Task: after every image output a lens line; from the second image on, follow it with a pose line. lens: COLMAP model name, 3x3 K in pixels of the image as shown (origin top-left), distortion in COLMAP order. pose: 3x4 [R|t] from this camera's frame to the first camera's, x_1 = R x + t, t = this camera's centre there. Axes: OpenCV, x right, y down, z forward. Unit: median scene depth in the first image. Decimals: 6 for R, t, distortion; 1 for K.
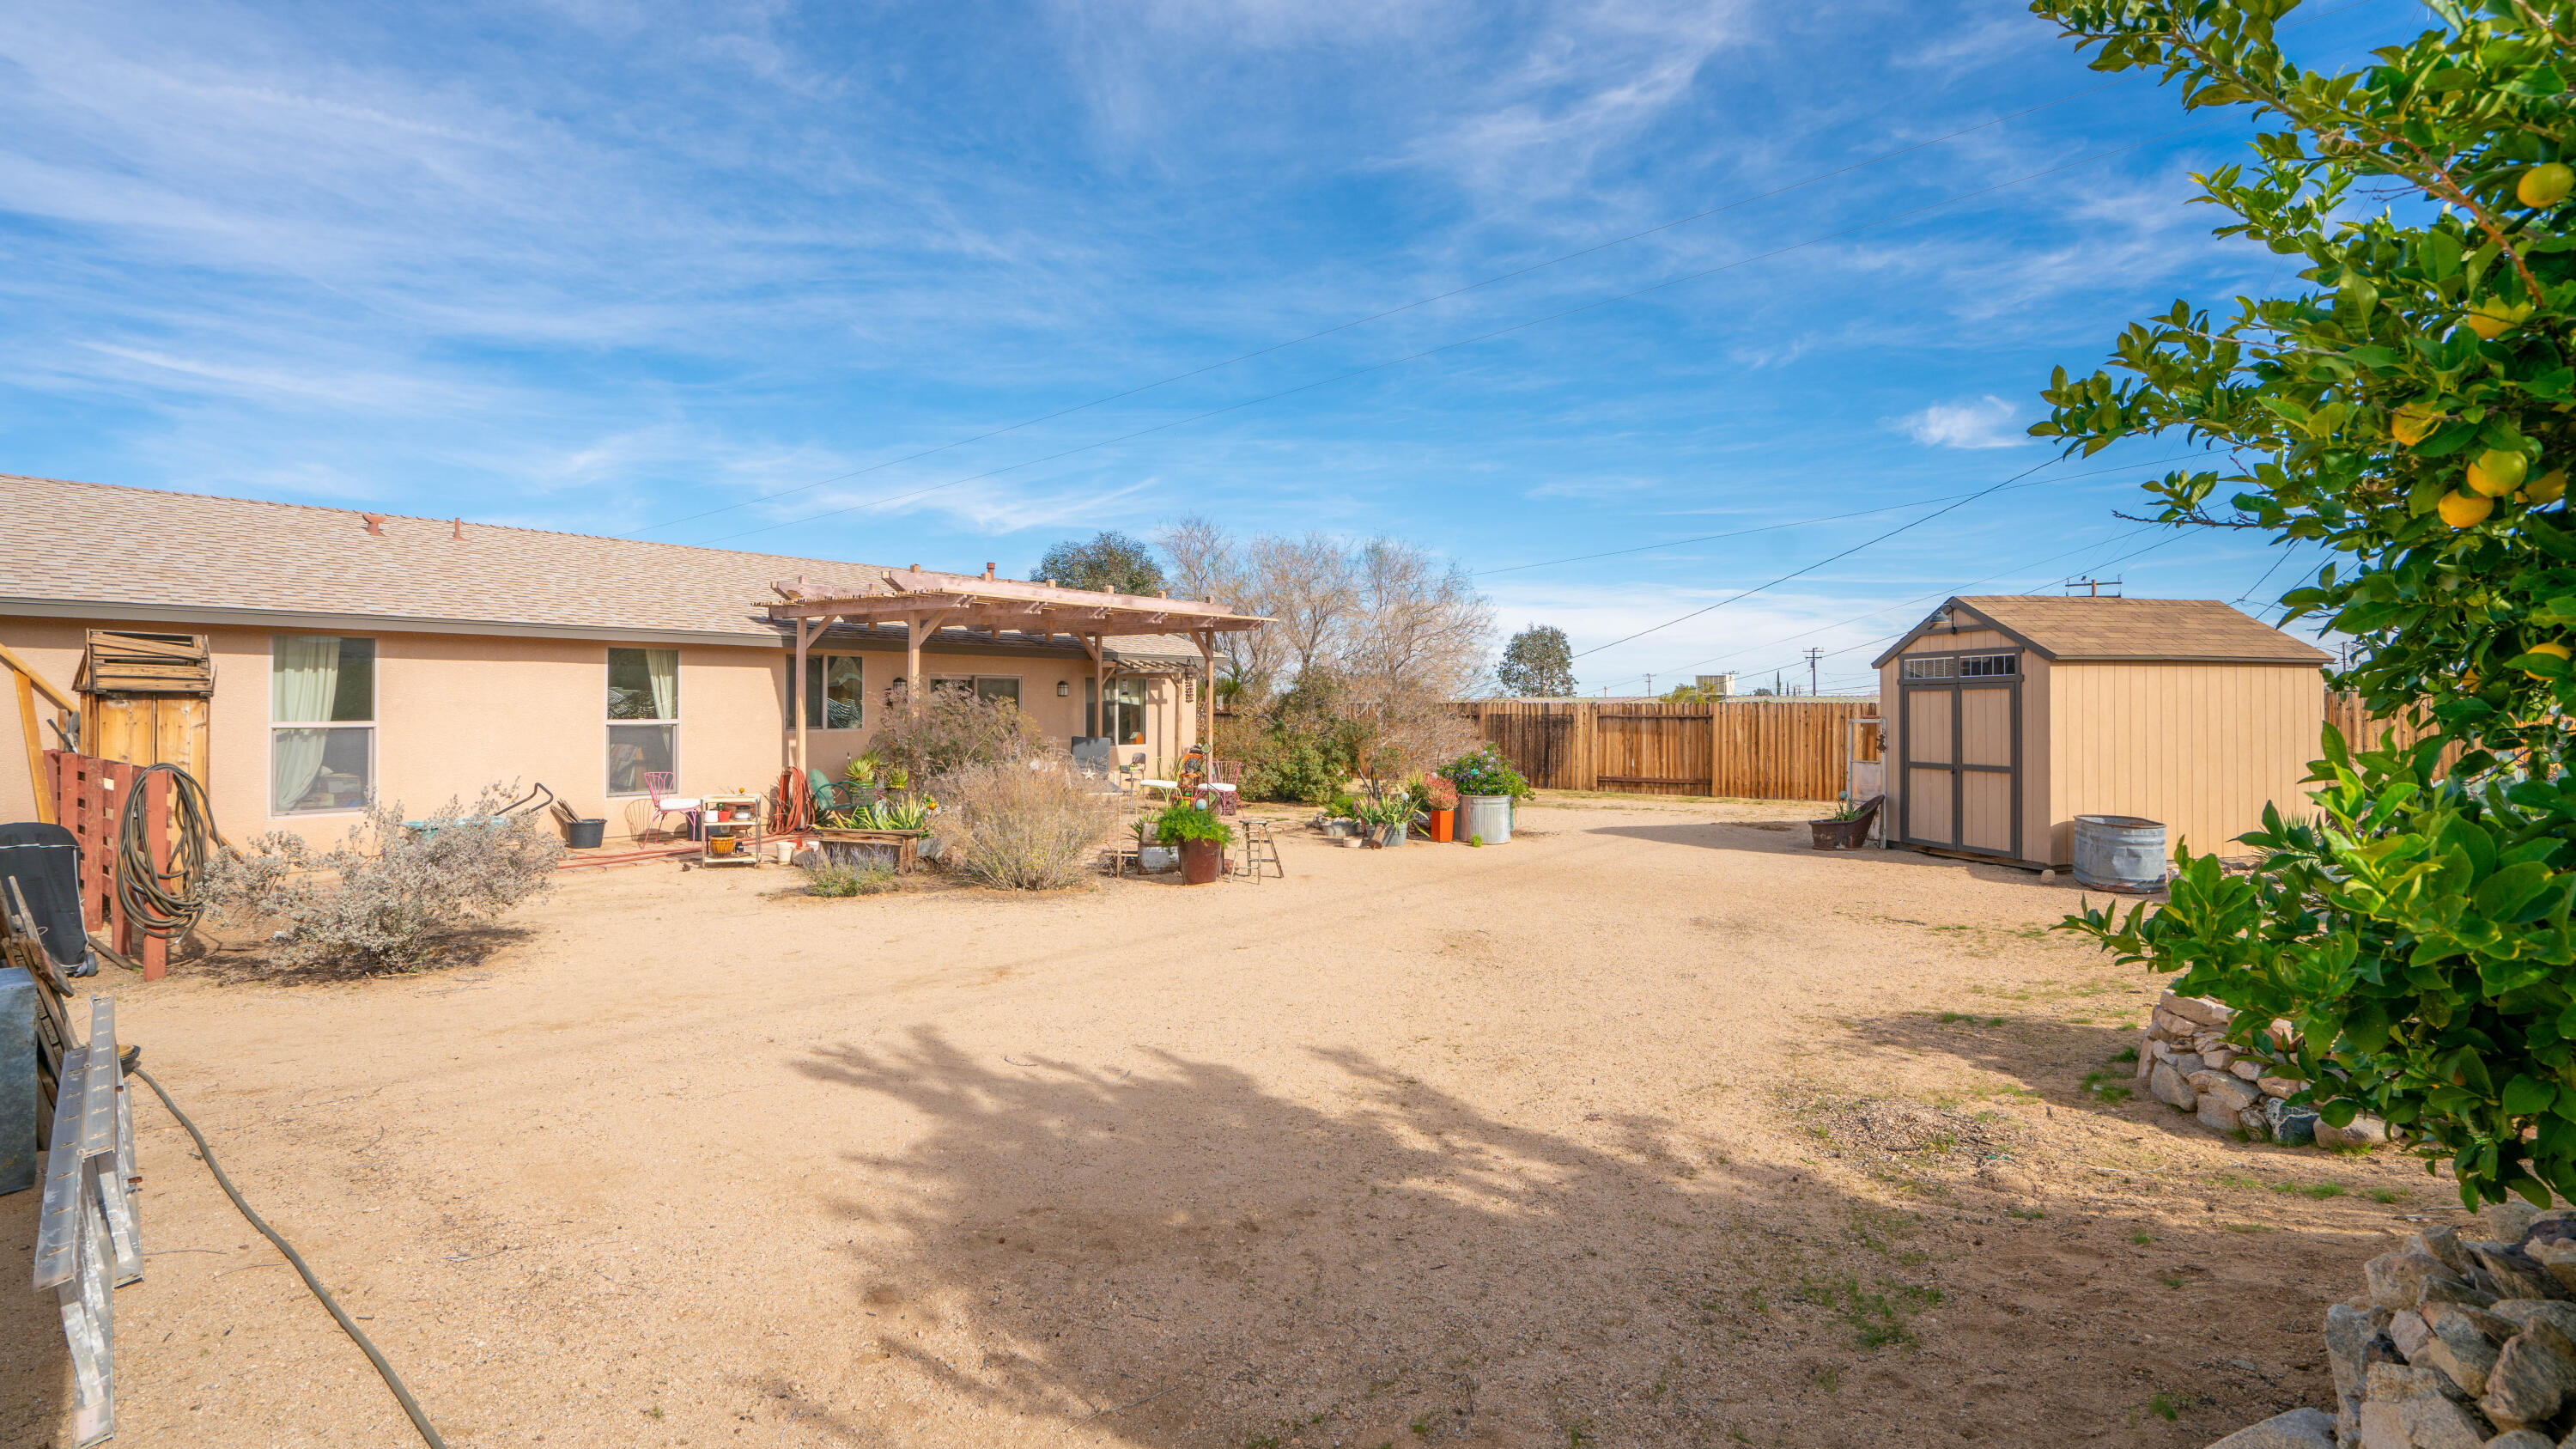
lens RADIAL K [[1265.0, 0, 1291.2], [0, 1265.0, 686.0], [0, 0, 1]] dist [-0.000392, 0.000145]
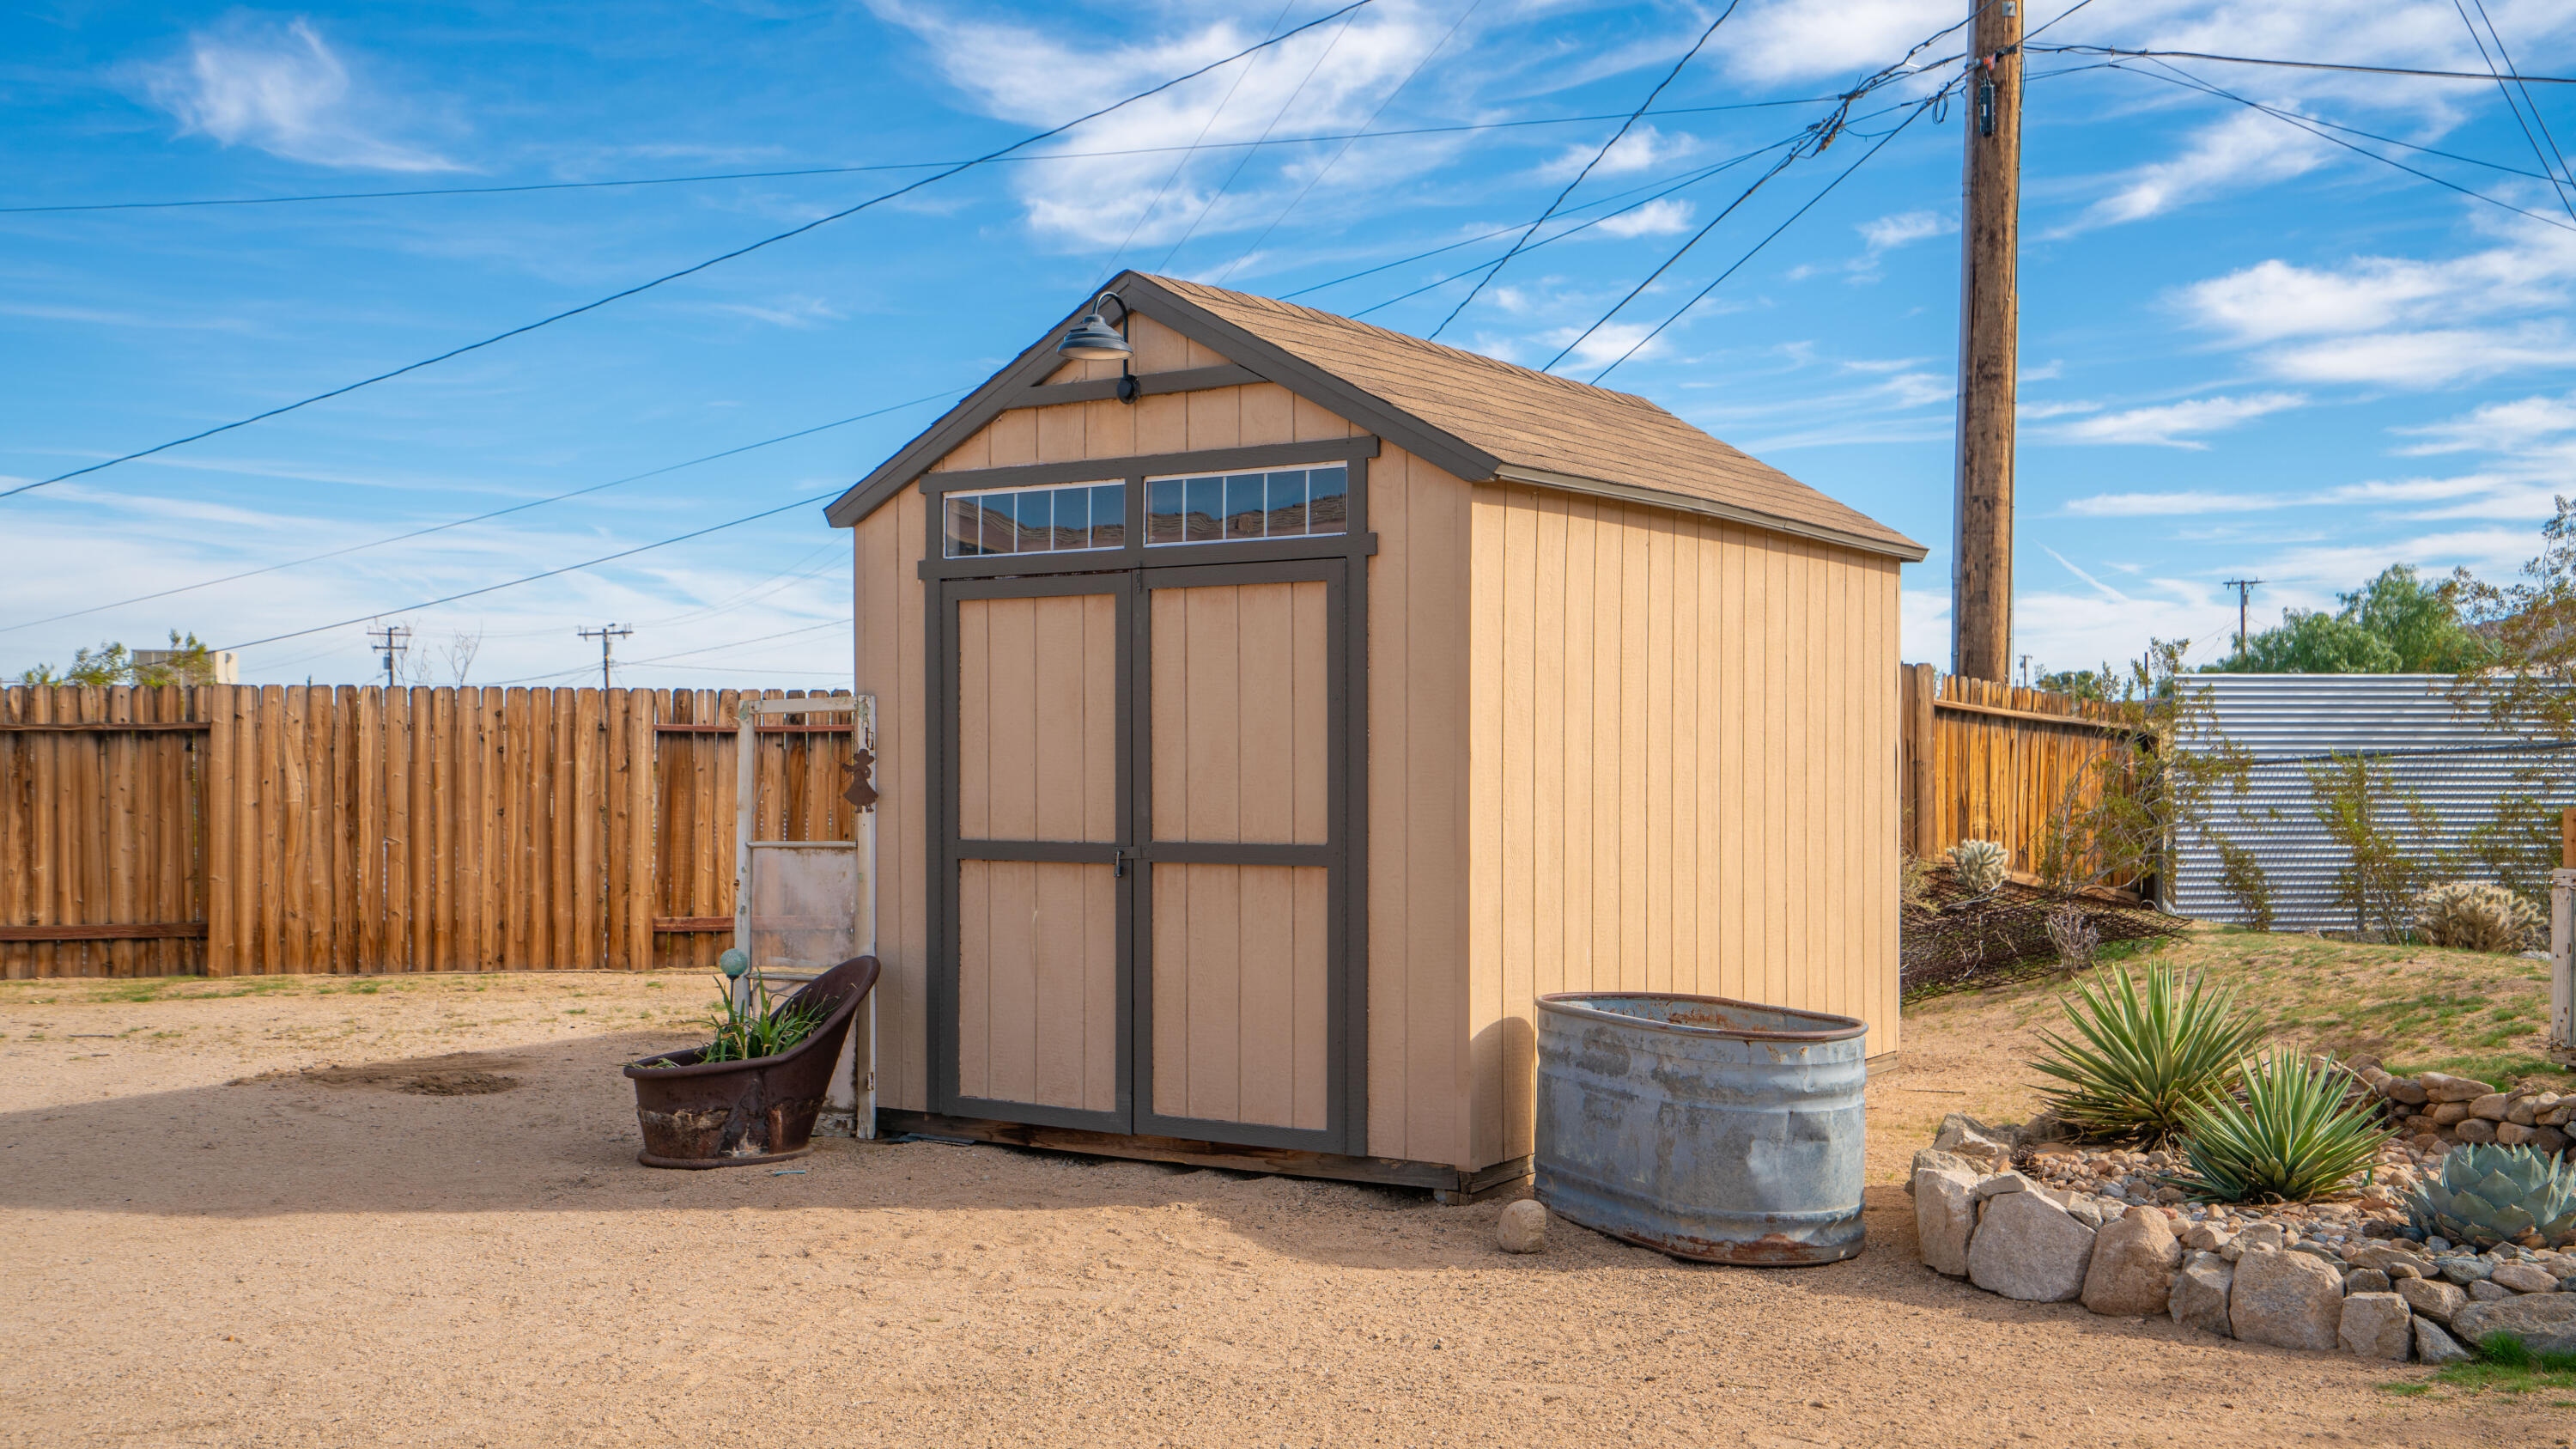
lens RADIAL K [[2521.3, 0, 1290.5], [0, 2521.3, 804.5], [0, 0, 1]] dist [0.102789, -0.107048]
pose [[0.735939, -0.011673, 0.676947, 0.151714], [-0.010573, 0.999531, 0.028730, 0.034871], [-0.676965, -0.028301, 0.735471, 0.533128]]
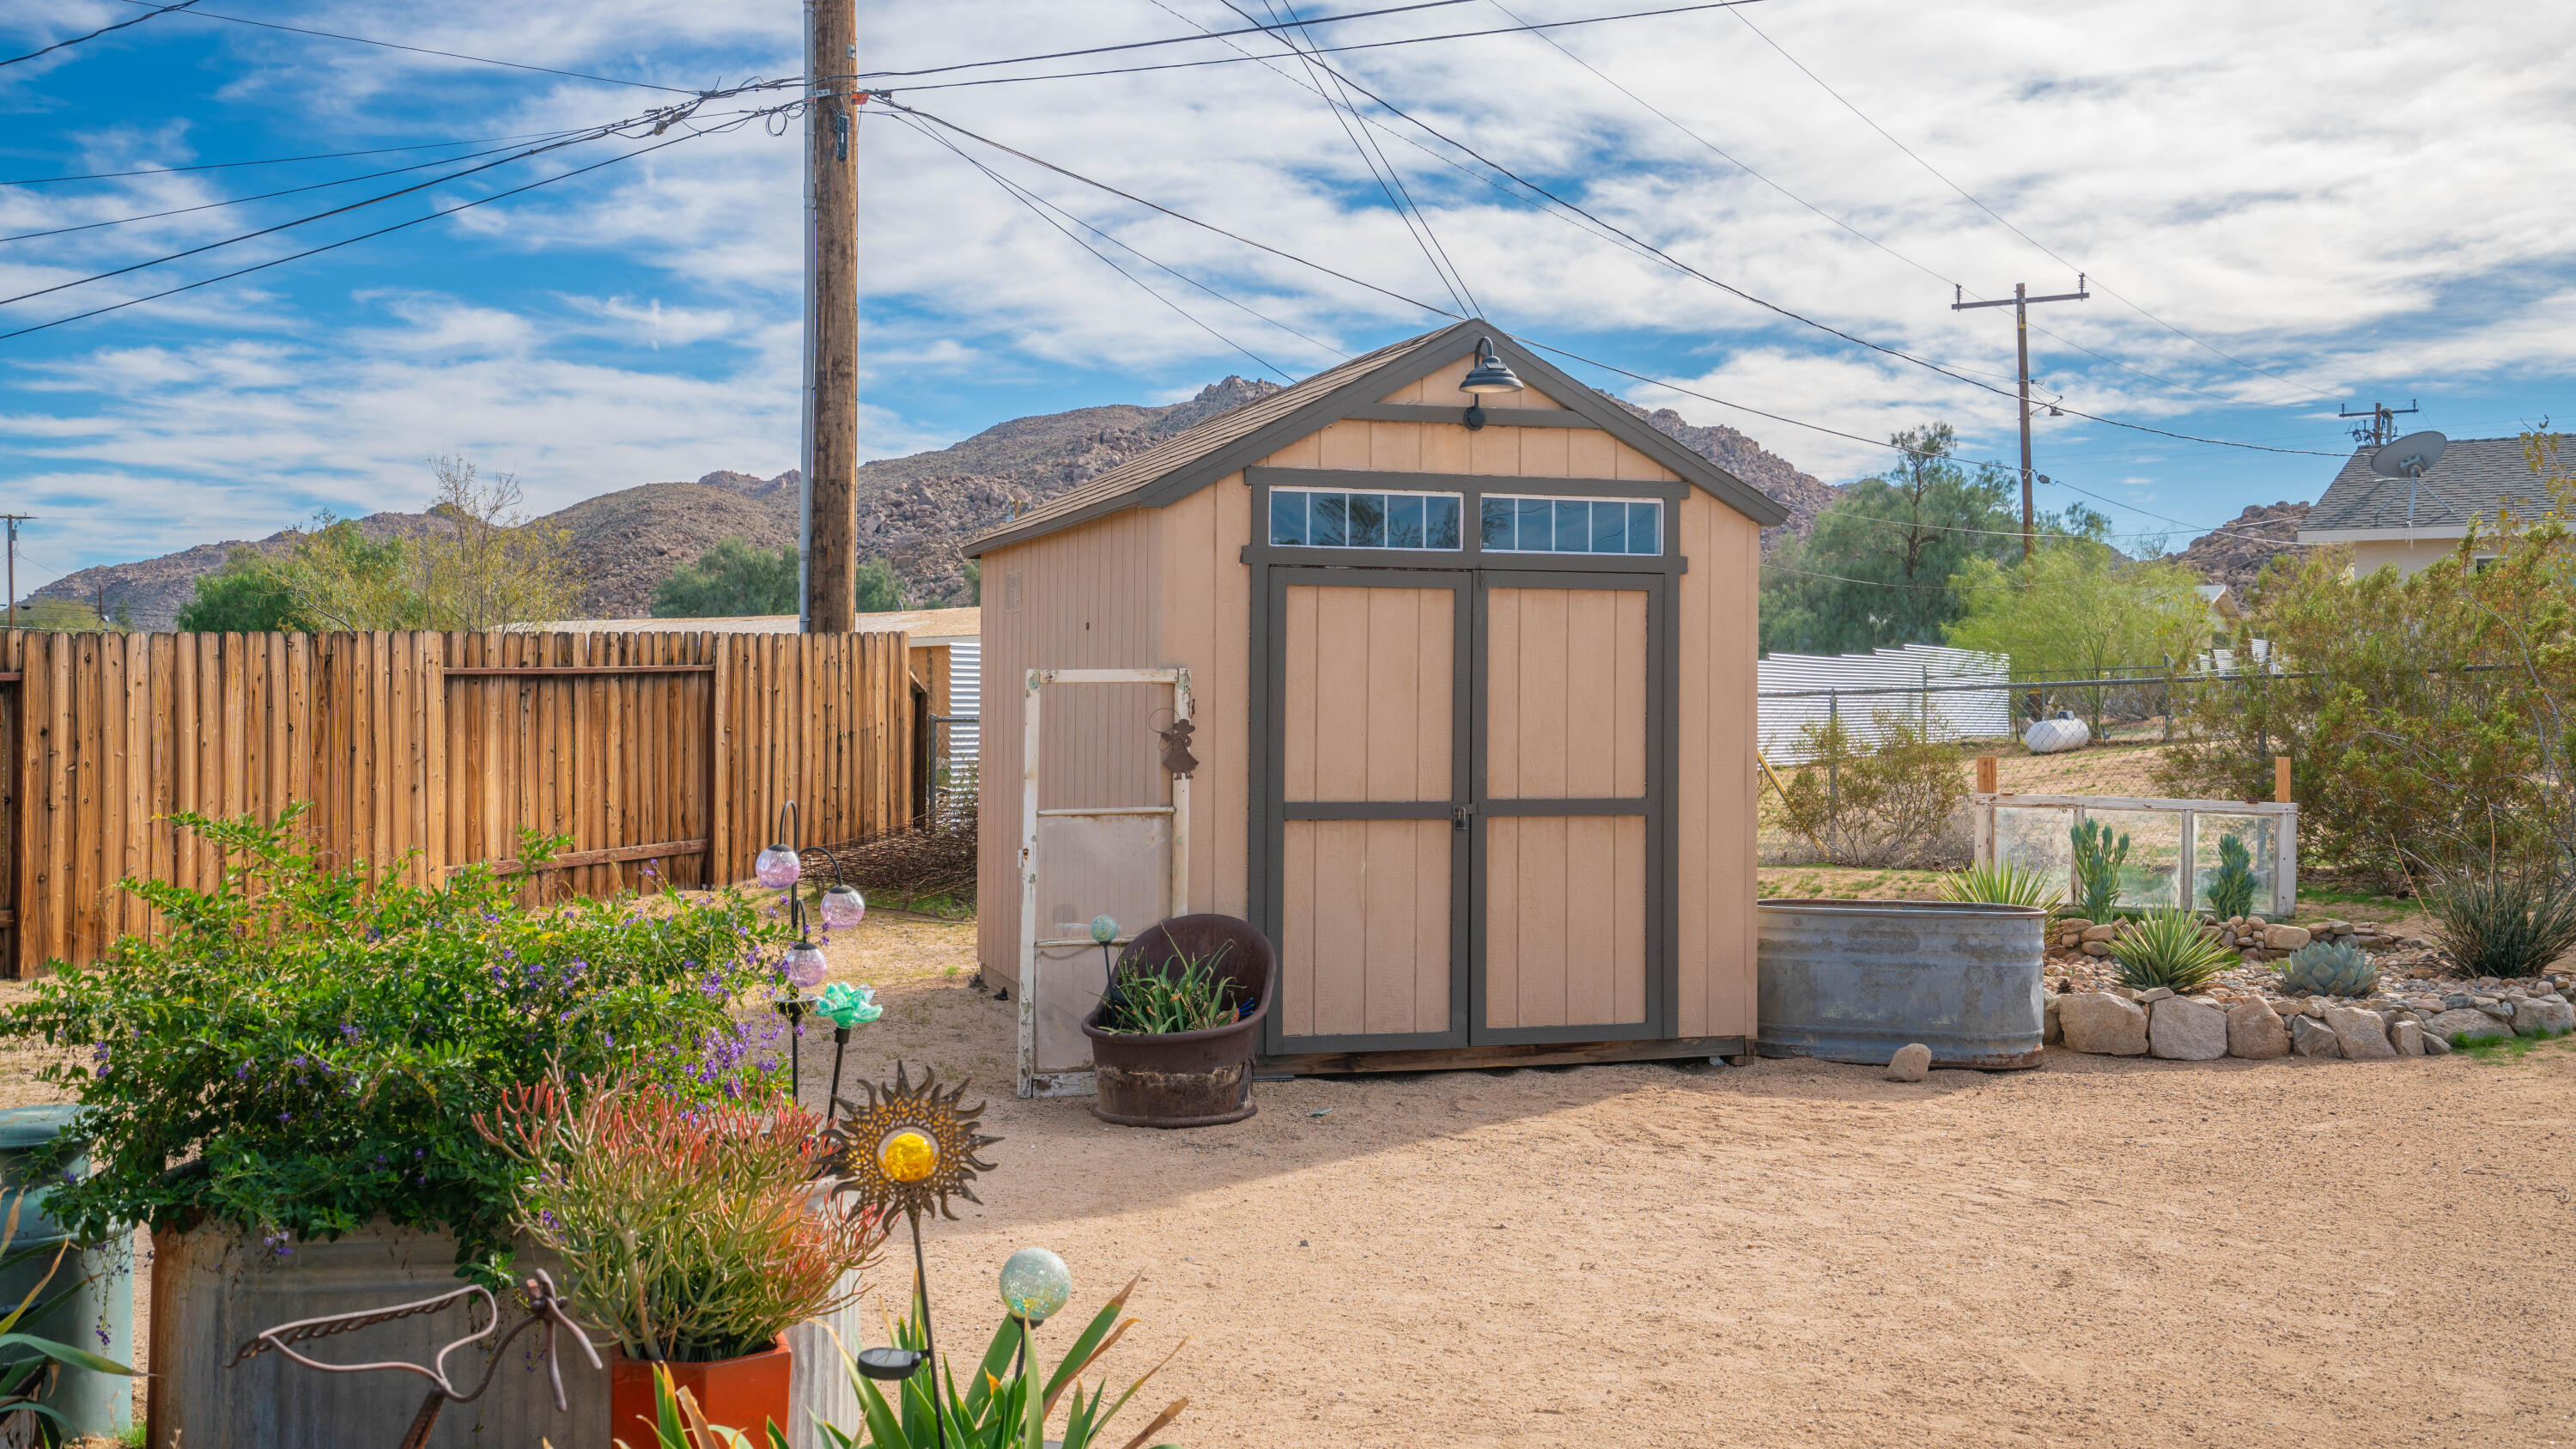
lens RADIAL K [[2544.7, 0, 1288.0], [0, 2544.7, 724.5], [0, 0, 1]] dist [0.091652, 0.002147]
pose [[-0.095833, -0.006636, 0.995375, -0.166373], [-0.022200, 0.999743, 0.004528, 0.038076], [-0.995150, -0.021664, -0.095956, 1.099984]]
